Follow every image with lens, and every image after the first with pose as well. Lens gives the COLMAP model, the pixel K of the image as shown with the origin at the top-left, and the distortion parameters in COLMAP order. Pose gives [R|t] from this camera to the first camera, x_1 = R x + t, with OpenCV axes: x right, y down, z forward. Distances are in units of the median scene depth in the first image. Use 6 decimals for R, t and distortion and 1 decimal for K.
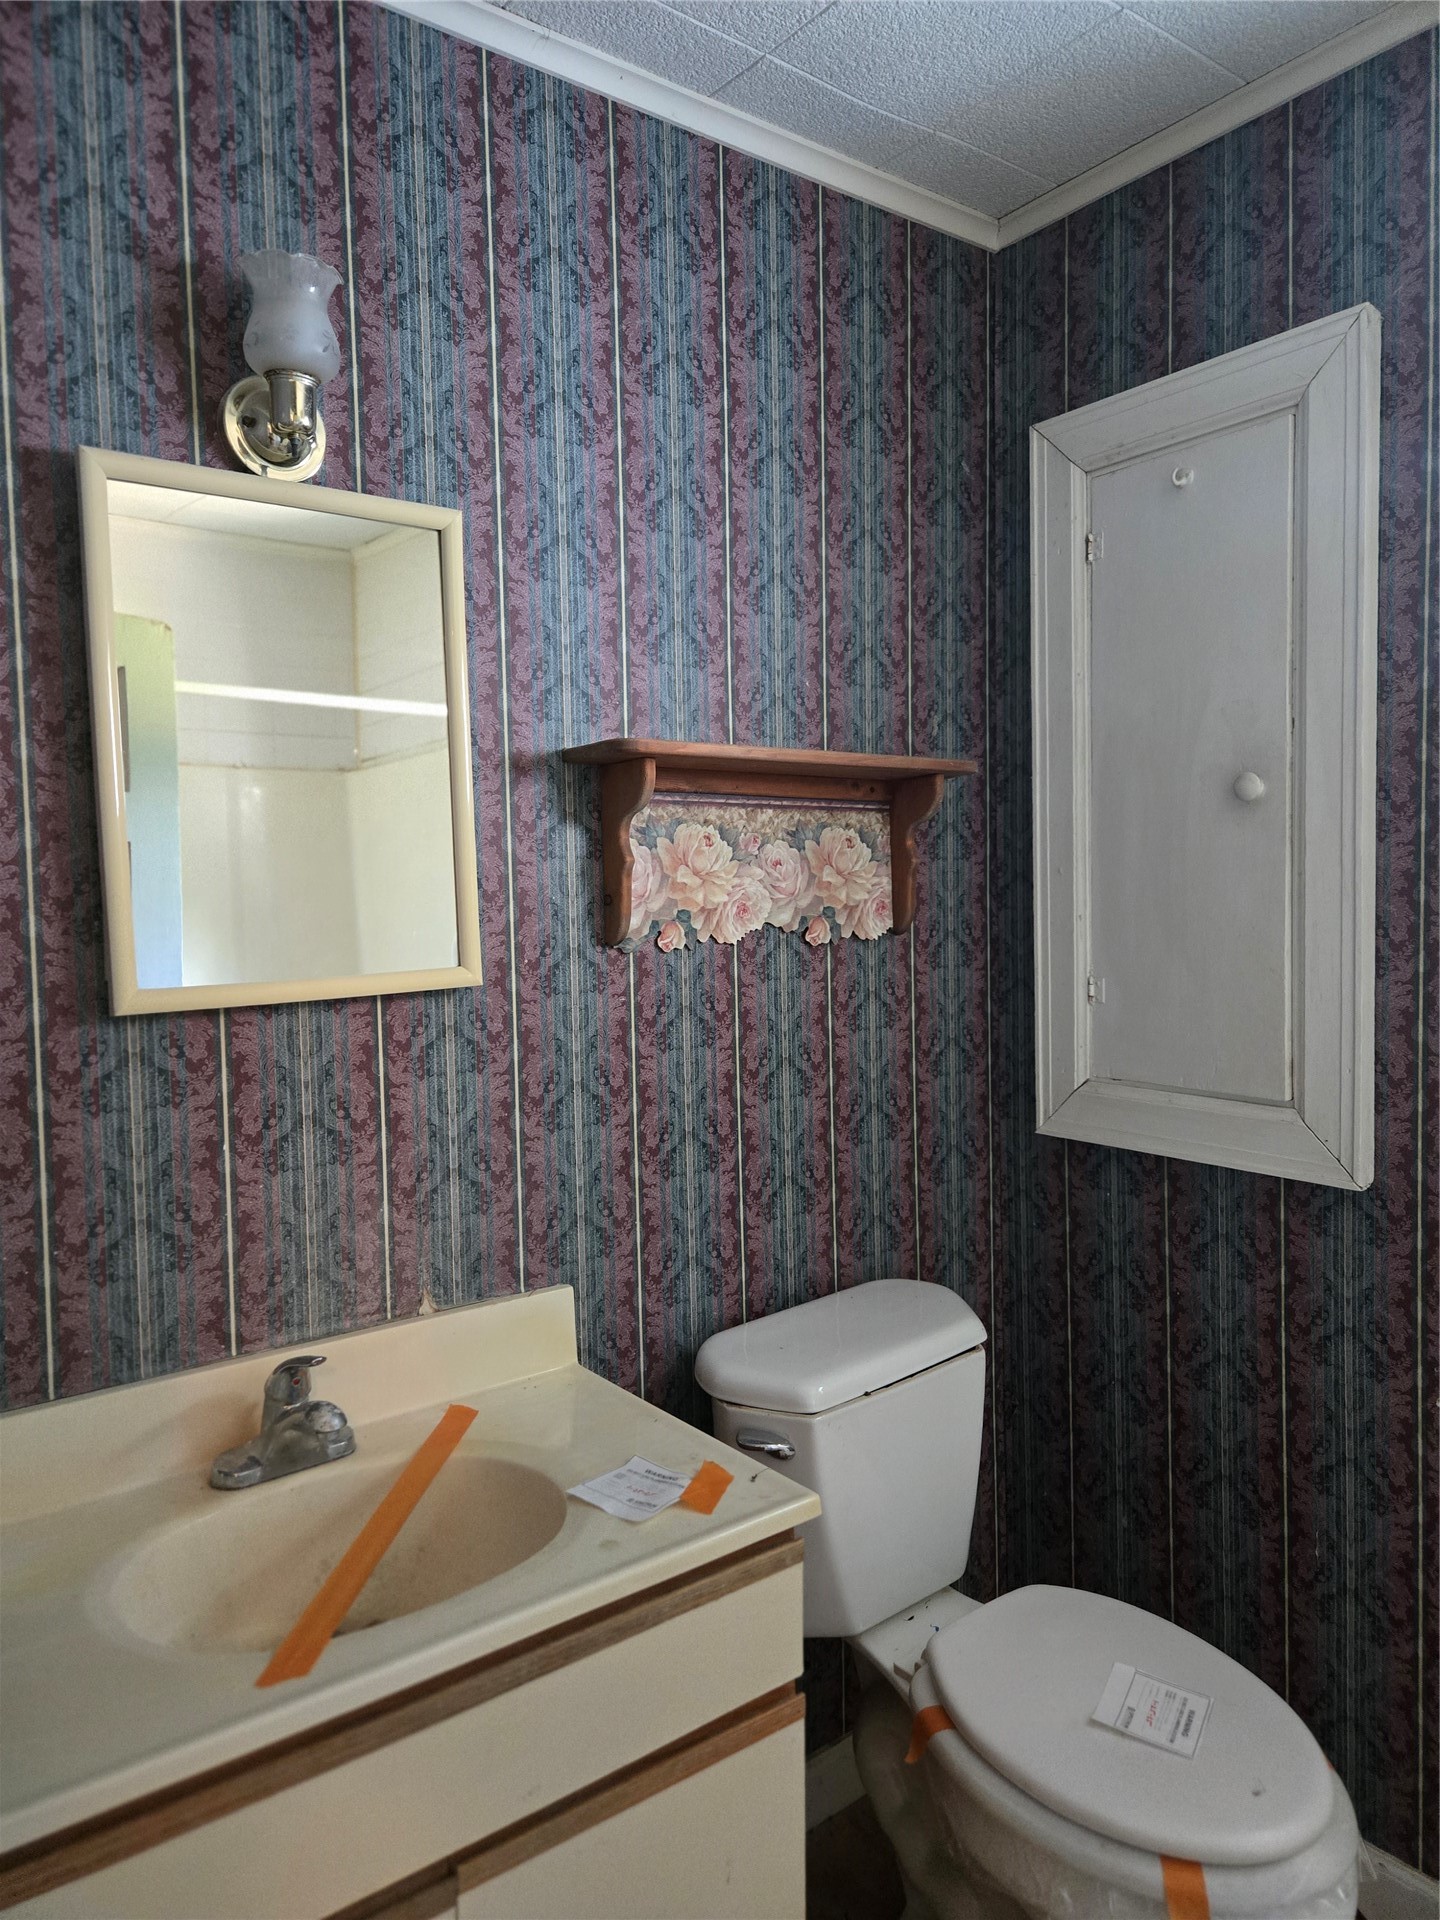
lens RADIAL K [[1284.5, 0, 710.1], [0, 1284.5, 949.1], [0, 0, 1]] dist [0.072271, -0.059811]
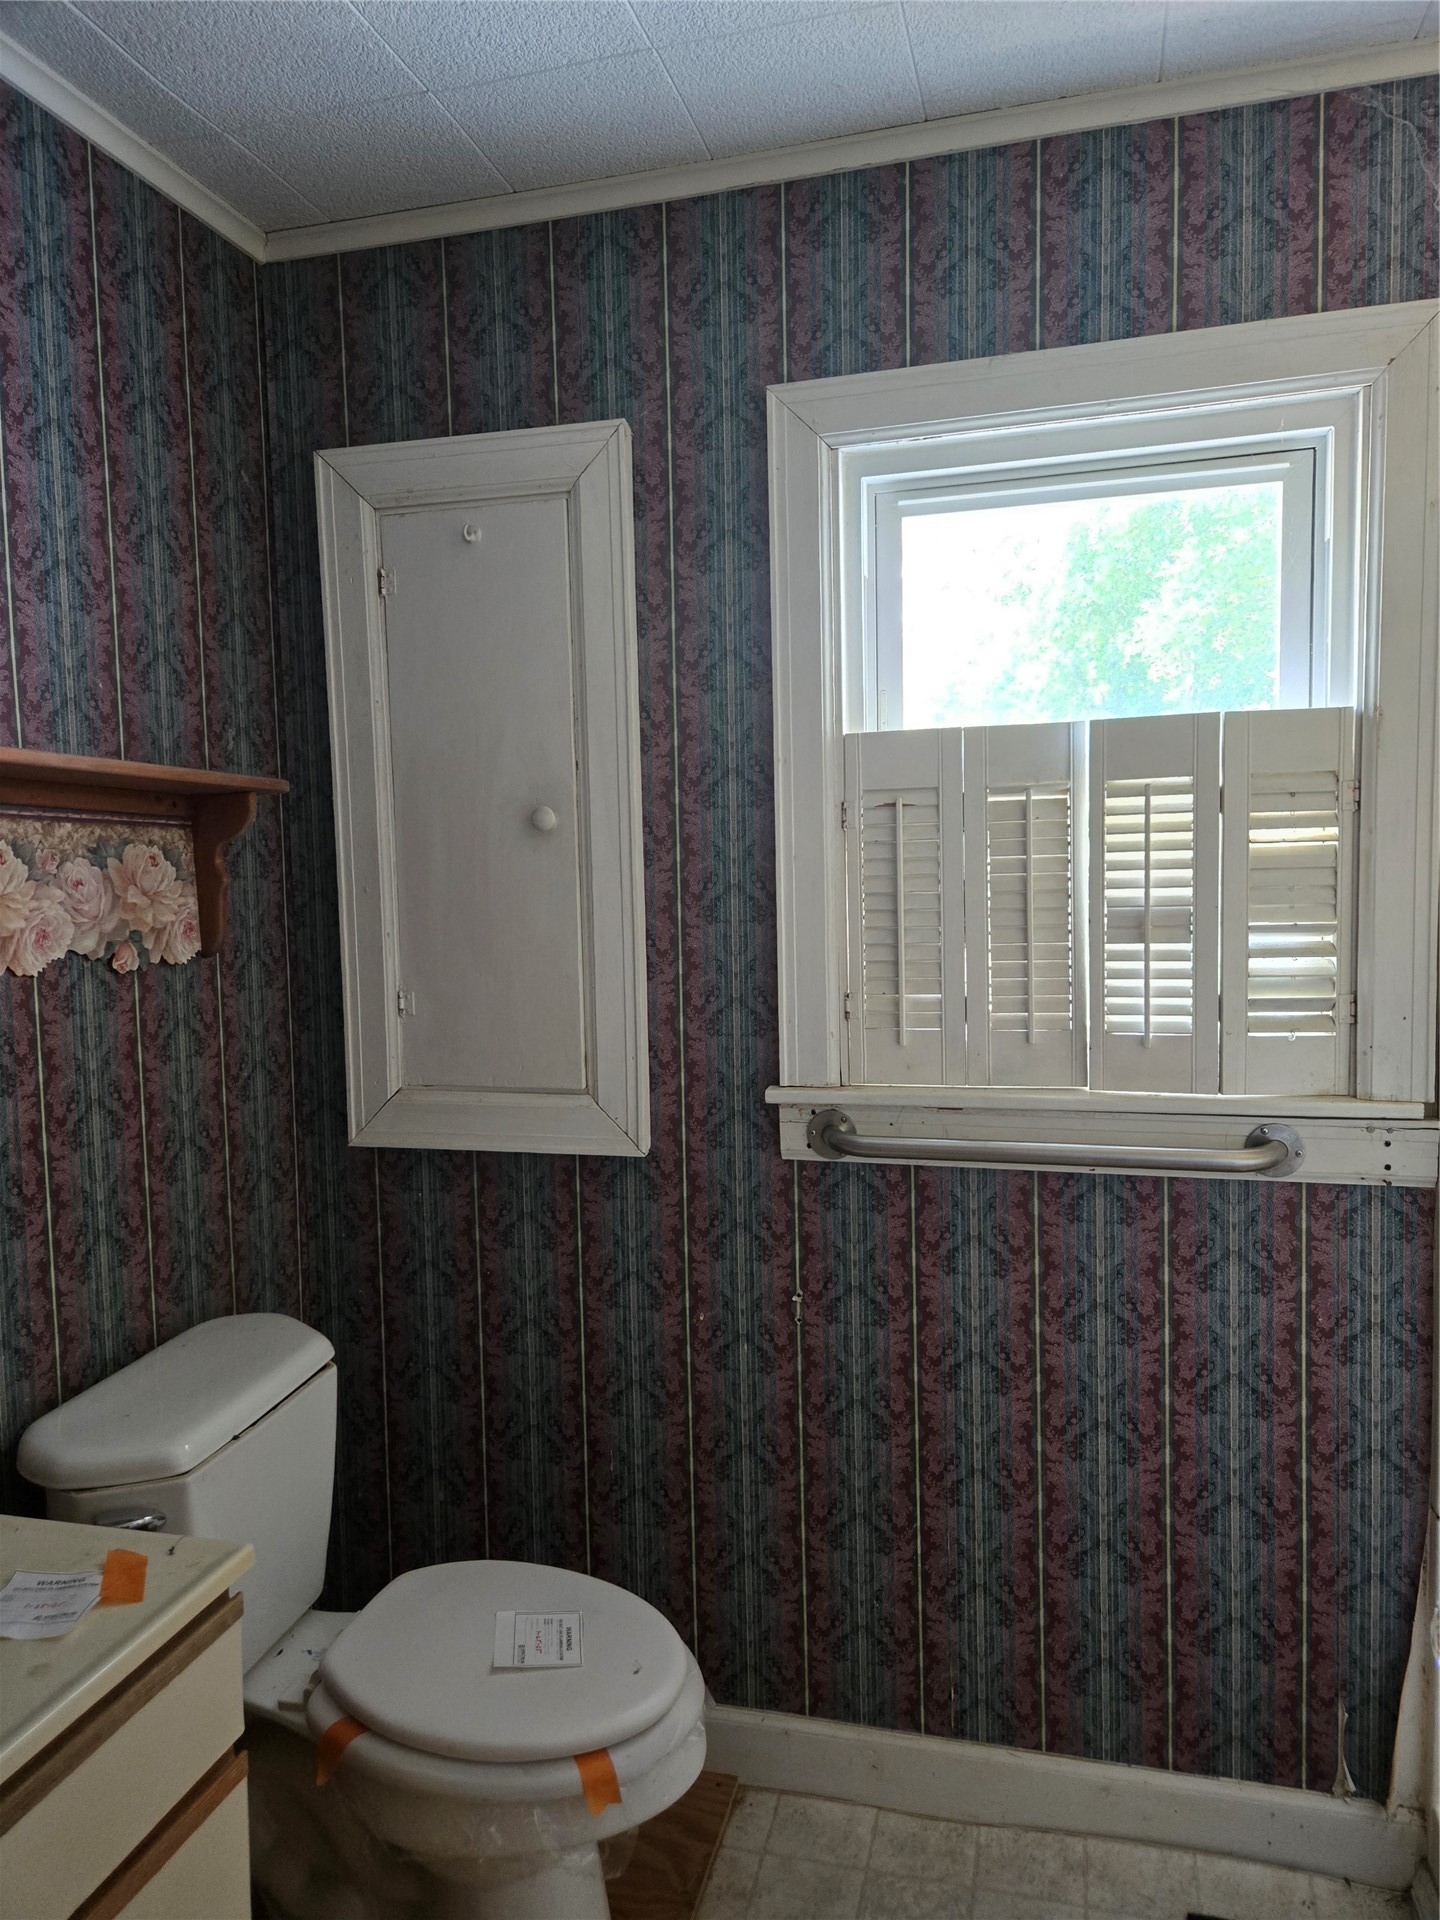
lens RADIAL K [[1284.5, 0, 721.1], [0, 1284.5, 961.1], [0, 0, 1]] dist [0.072271, -0.059811]
pose [[0.789192, -0.038577, 0.612933, -0.162962], [0.035229, 0.999226, 0.017531, -0.013797], [-0.613135, 0.007758, 0.789940, 0.009714]]
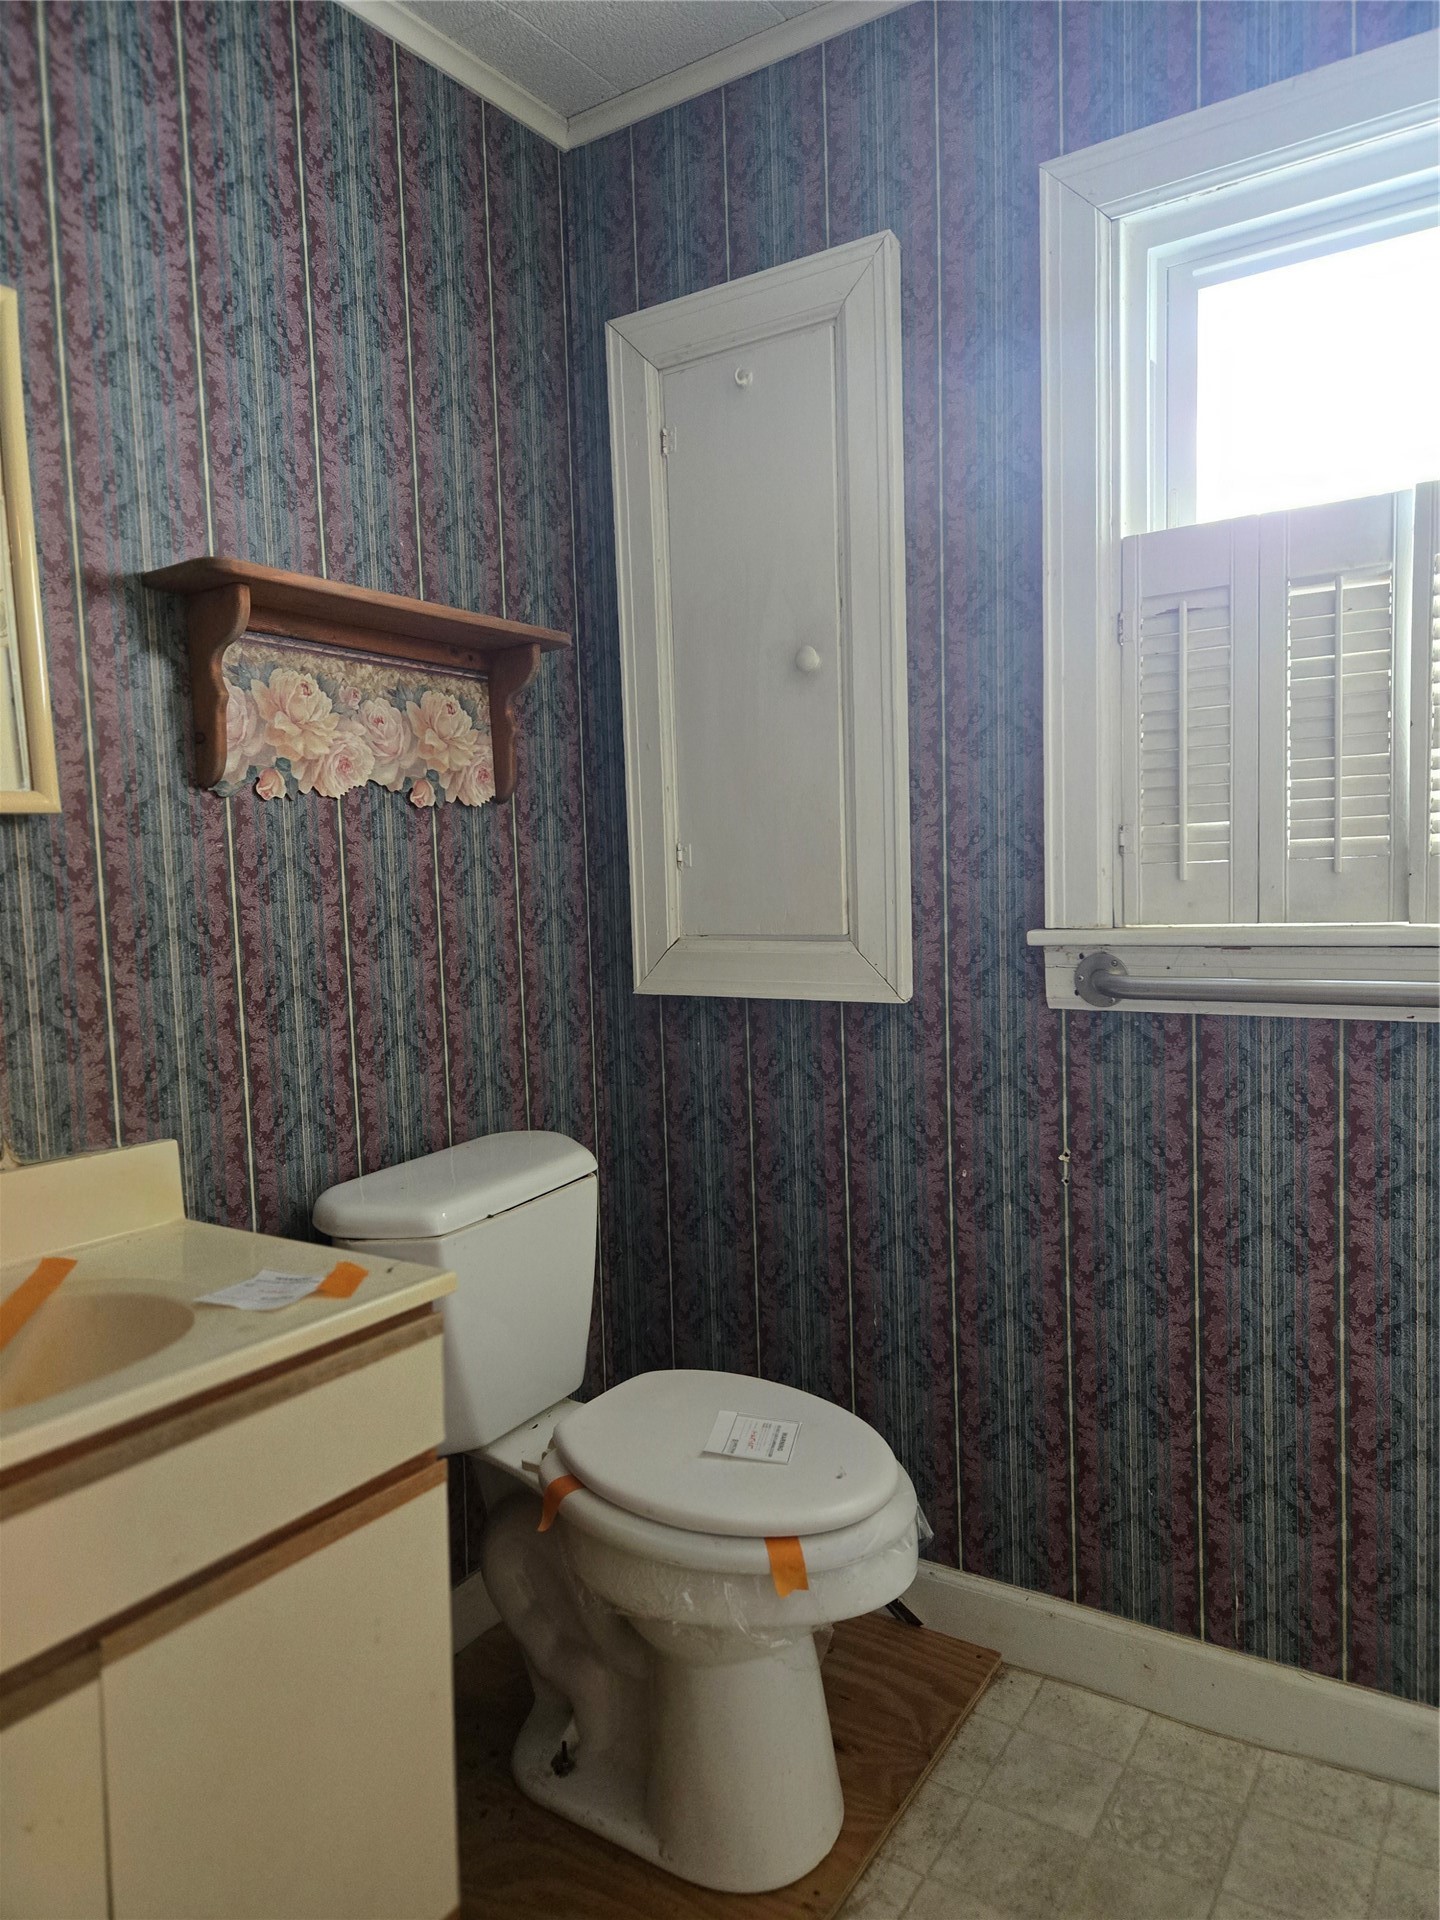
lens RADIAL K [[1284.5, 0, 722.4], [0, 1284.5, 961.4], [0, 0, 1]] dist [0.072271, -0.059811]
pose [[0.943015, -0.033544, 0.331055, -0.037196], [0.028302, 0.999386, 0.020643, 0.113656], [-0.331545, -0.010097, 0.943385, -0.039945]]
